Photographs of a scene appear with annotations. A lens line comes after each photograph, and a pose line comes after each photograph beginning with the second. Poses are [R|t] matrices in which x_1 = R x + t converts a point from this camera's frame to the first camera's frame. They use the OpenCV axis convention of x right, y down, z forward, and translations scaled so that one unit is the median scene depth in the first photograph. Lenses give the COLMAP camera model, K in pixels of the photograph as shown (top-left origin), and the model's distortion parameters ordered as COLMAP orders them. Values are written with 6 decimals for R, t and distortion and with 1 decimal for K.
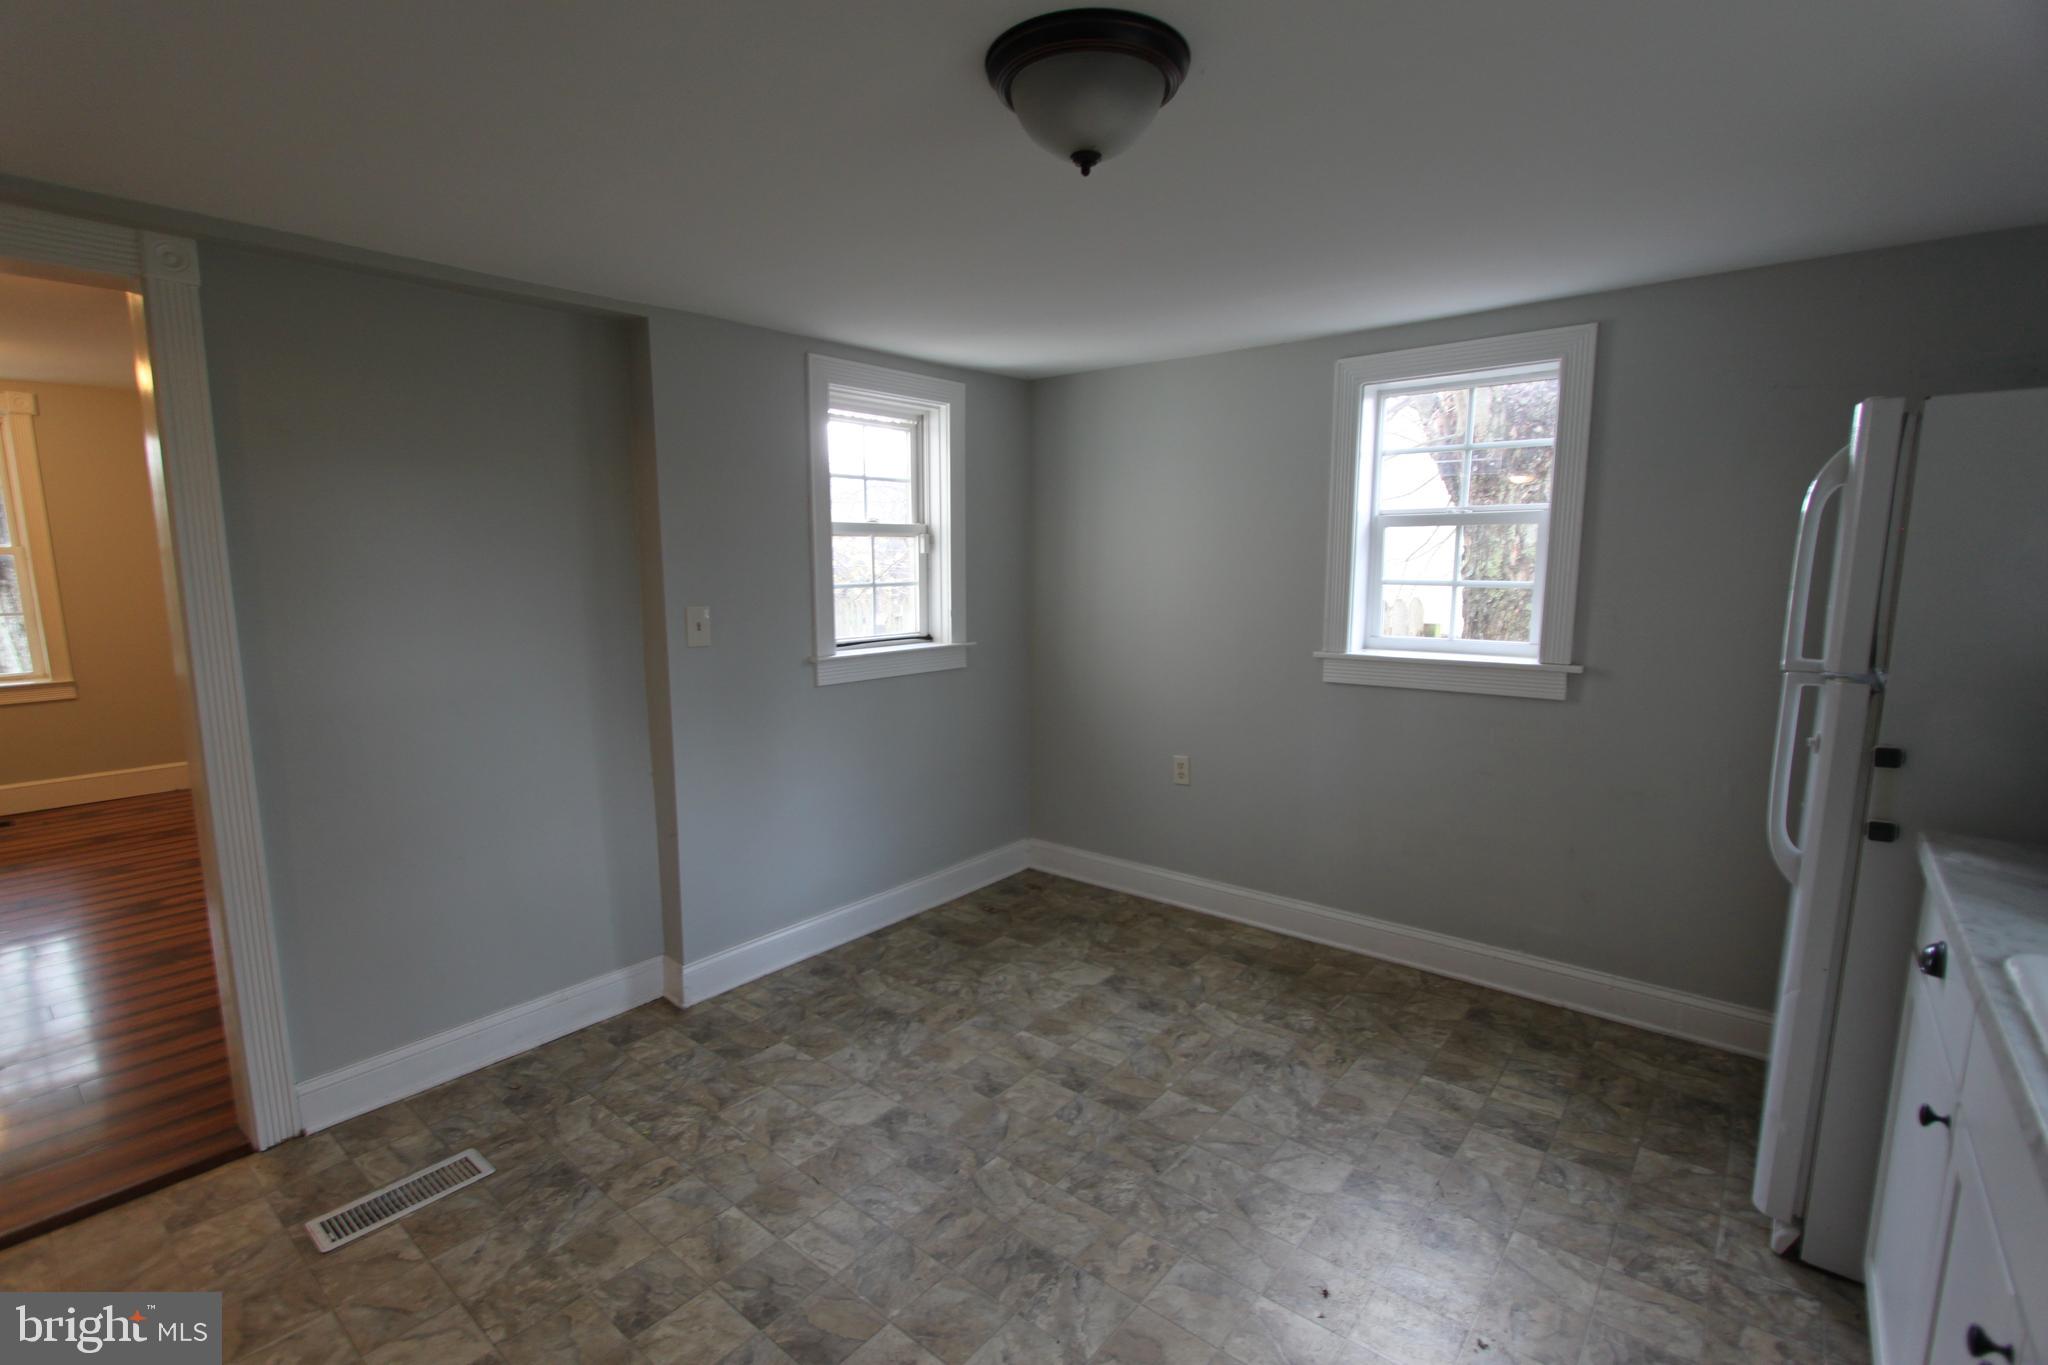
lens RADIAL K [[943.8, 0, 1008.9], [0, 943.8, 699.2], [0, 0, 1]] dist [-0.015682, 0.000960]
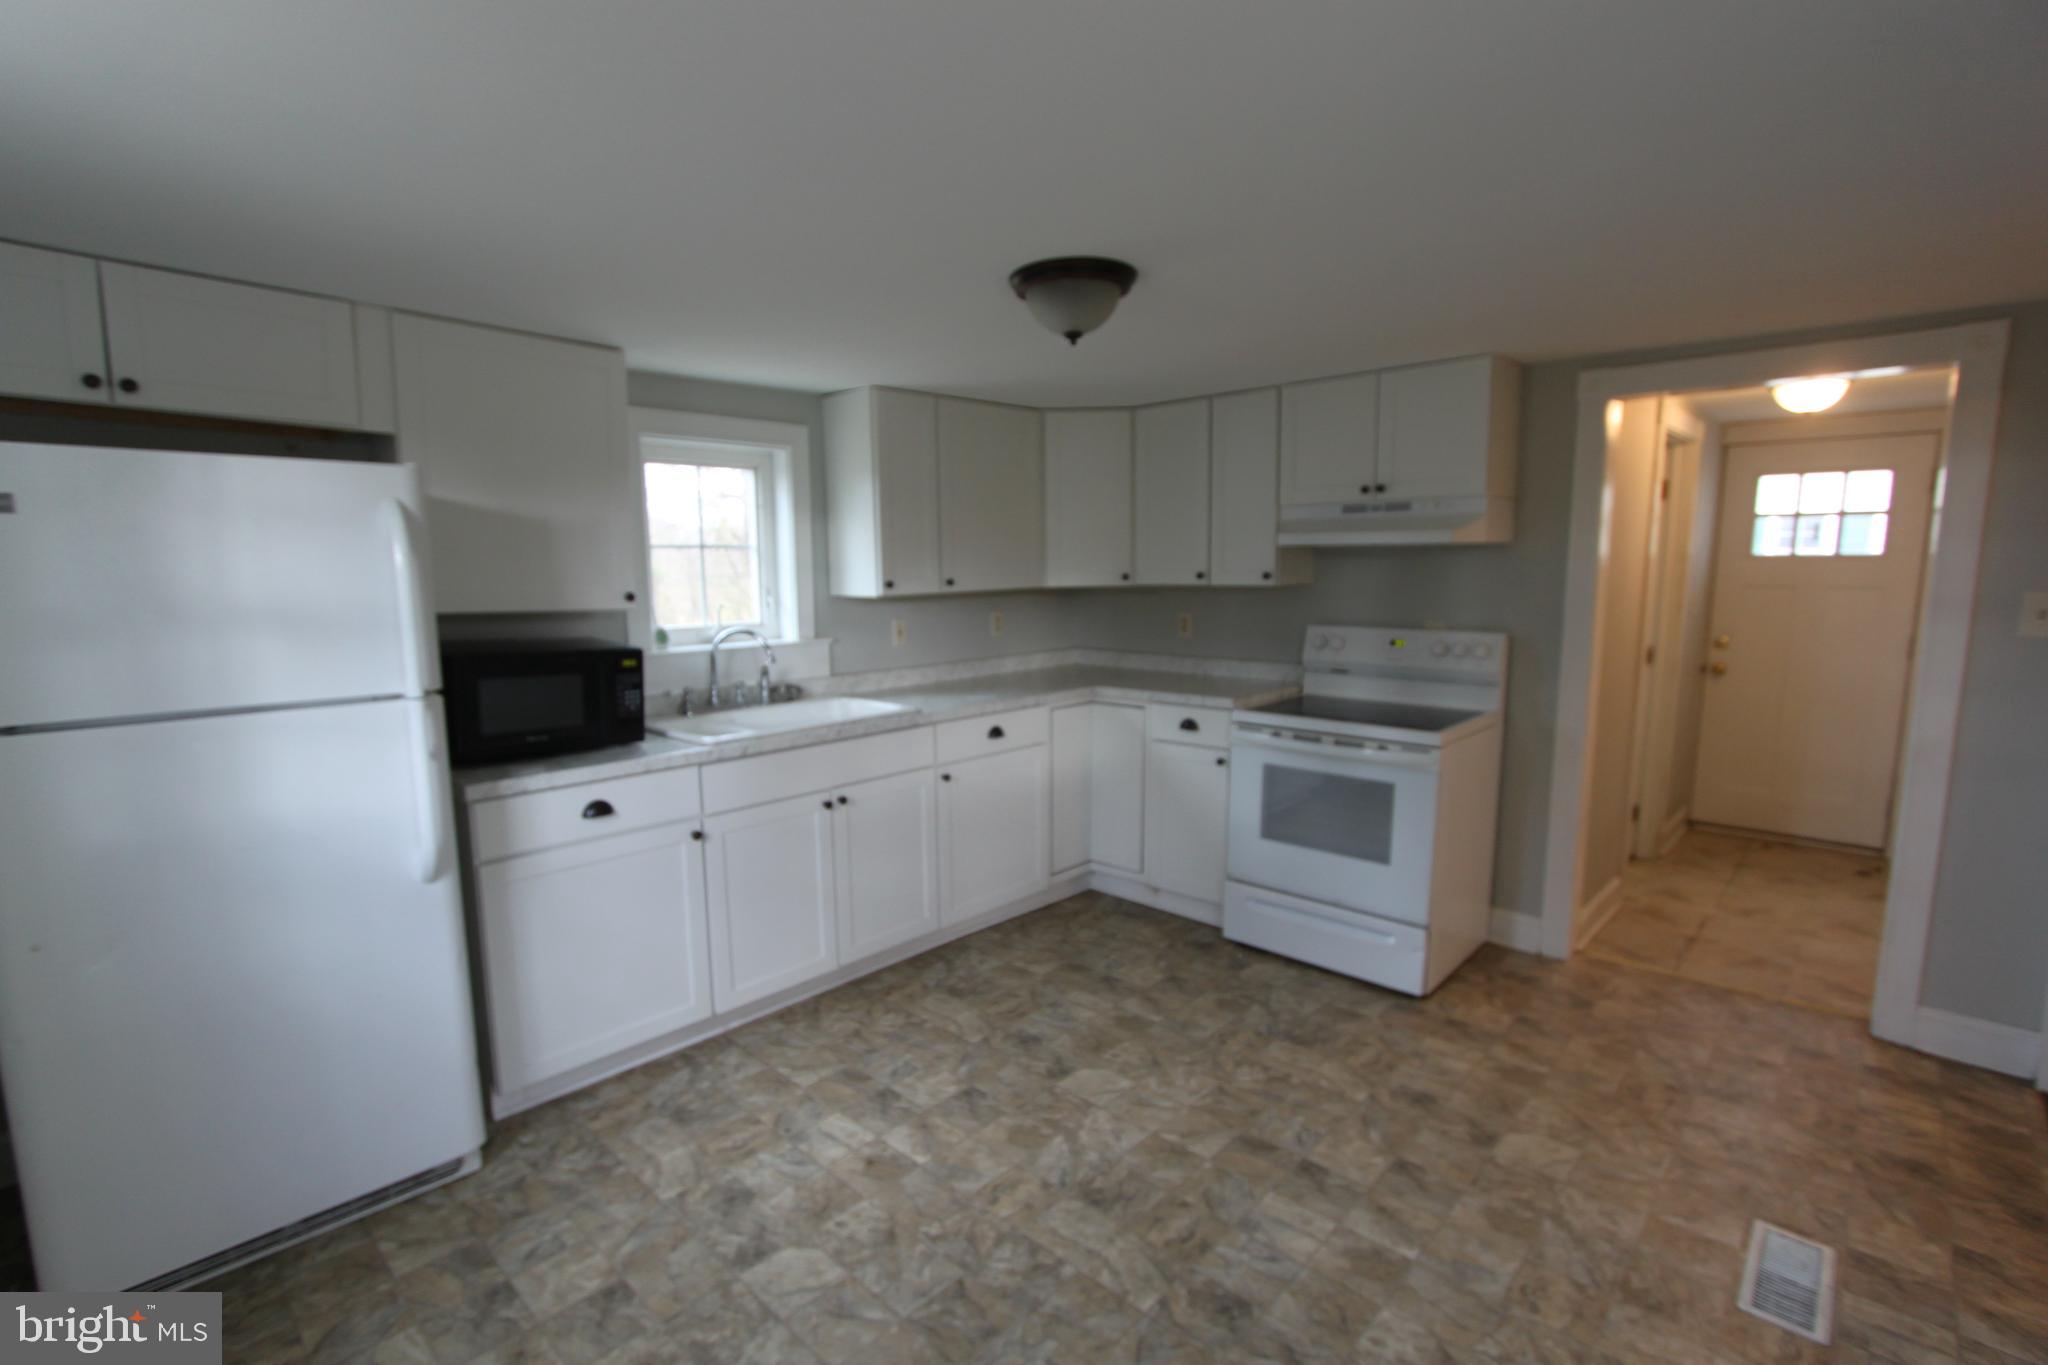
lens RADIAL K [[943.8, 0, 1008.9], [0, 943.8, 699.2], [0, 0, 1]] dist [-0.015682, 0.000960]
pose [[-0.997943, 0.001429, 0.064097, 0.058186], [0.020134, 0.956158, 0.292159, -0.297027], [-0.060869, 0.292848, -0.954219, 1.779705]]
